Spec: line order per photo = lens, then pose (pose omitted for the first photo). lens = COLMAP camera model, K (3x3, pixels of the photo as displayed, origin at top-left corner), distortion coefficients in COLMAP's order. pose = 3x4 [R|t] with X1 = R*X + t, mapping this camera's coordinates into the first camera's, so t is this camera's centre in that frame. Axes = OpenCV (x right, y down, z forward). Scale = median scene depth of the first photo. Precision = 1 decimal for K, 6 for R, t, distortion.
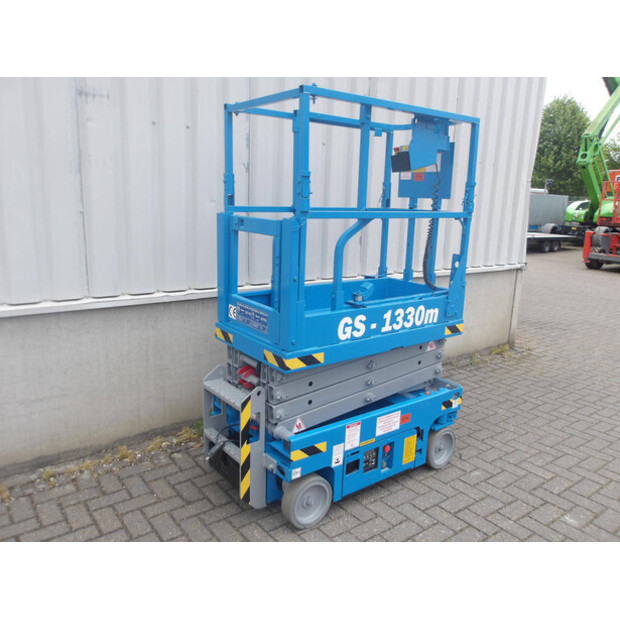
lens RADIAL K [[506.2, 0, 310.0], [0, 506.2, 310.0], [0, 0, 1]] dist [0.006177, -0.000311]
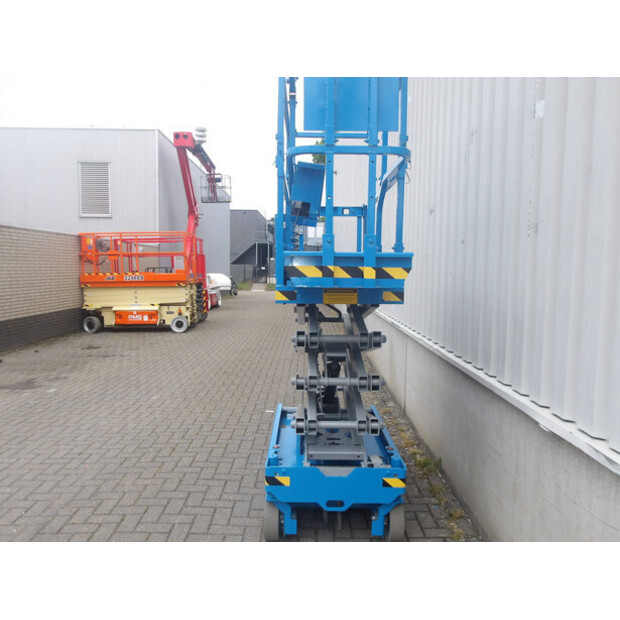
lens RADIAL K [[506.2, 0, 310.0], [0, 506.2, 310.0], [0, 0, 1]] dist [0.006177, -0.000311]
pose [[-0.598853, 0.024371, -0.800488, 1.109048], [-0.202639, 0.962400, 0.180897, -0.337620], [0.774798, 0.270541, -0.571398, 1.717527]]
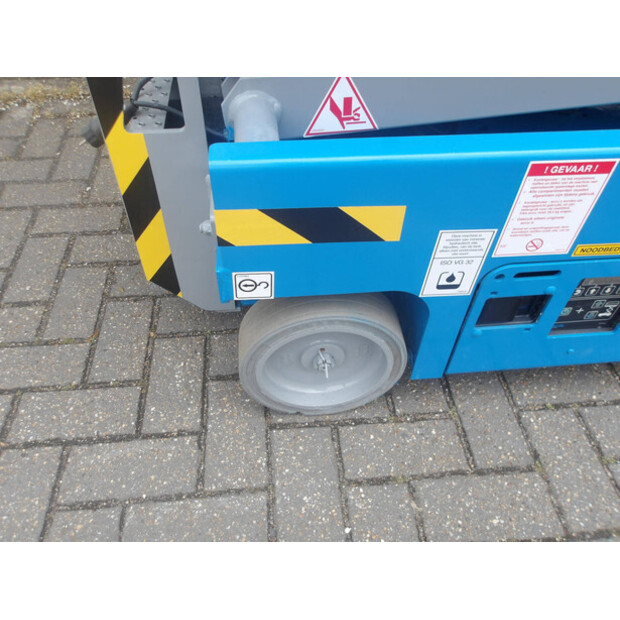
lens RADIAL K [[506.2, 0, 310.0], [0, 506.2, 310.0], [0, 0, 1]] dist [0.006177, -0.000311]
pose [[0.850806, 0.383934, -0.358780, 0.086246], [-0.103864, 0.792165, 0.601404, 0.149702], [0.515112, -0.474414, 0.713856, 0.721031]]
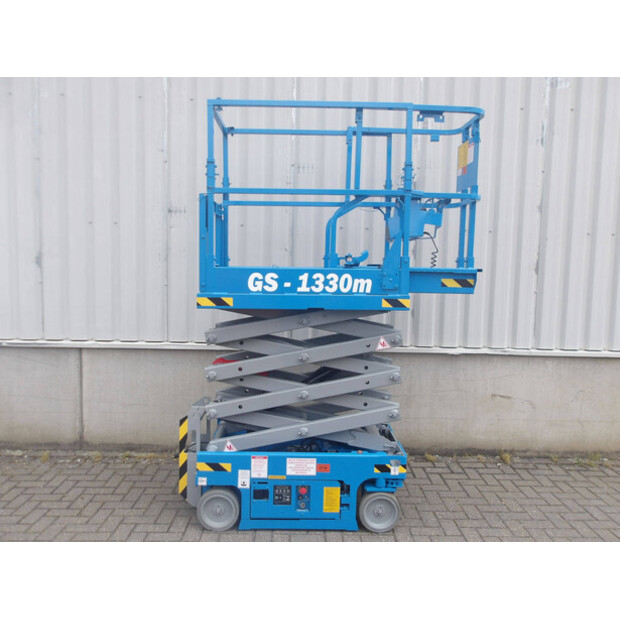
lens RADIAL K [[506.2, 0, 310.0], [0, 506.2, 310.0], [0, 0, 1]] dist [0.006177, -0.000311]
pose [[0.808369, 0.032402, -0.587784, 0.838007], [-0.117829, 0.987184, -0.107629, -0.005542], [0.576764, 0.156262, 0.801826, 0.036362]]
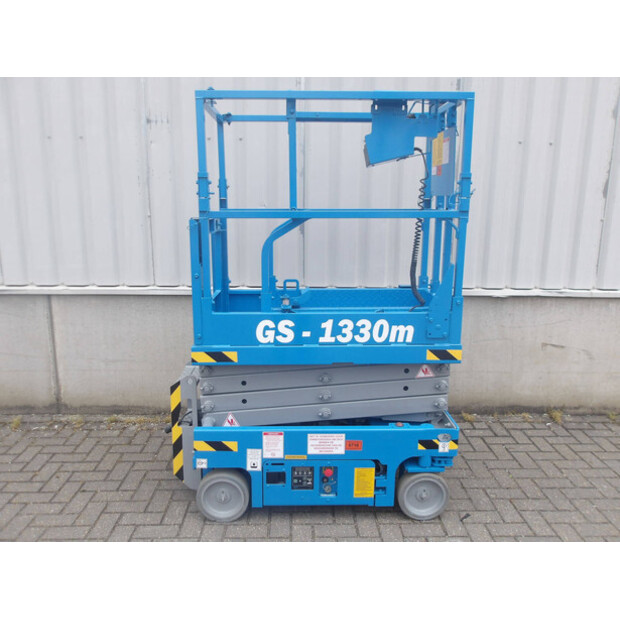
lens RADIAL K [[506.2, 0, 310.0], [0, 506.2, 310.0], [0, 0, 1]] dist [0.006177, -0.000311]
pose [[0.812084, 0.094794, -0.575790, 0.634406], [-0.105762, 0.994285, 0.014528, -0.025320], [0.573877, 0.049098, 0.817469, 0.231080]]
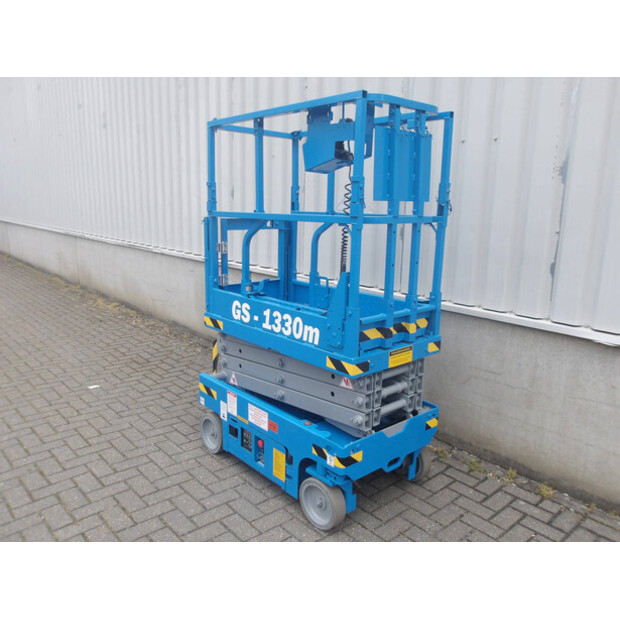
lens RADIAL K [[506.2, 0, 310.0], [0, 506.2, 310.0], [0, 0, 1]] dist [0.006177, -0.000311]
pose [[0.079863, 0.177654, -0.980847, 1.146233], [-0.231792, 0.960327, 0.155064, -0.172619], [0.969482, 0.214969, 0.117873, 0.939220]]
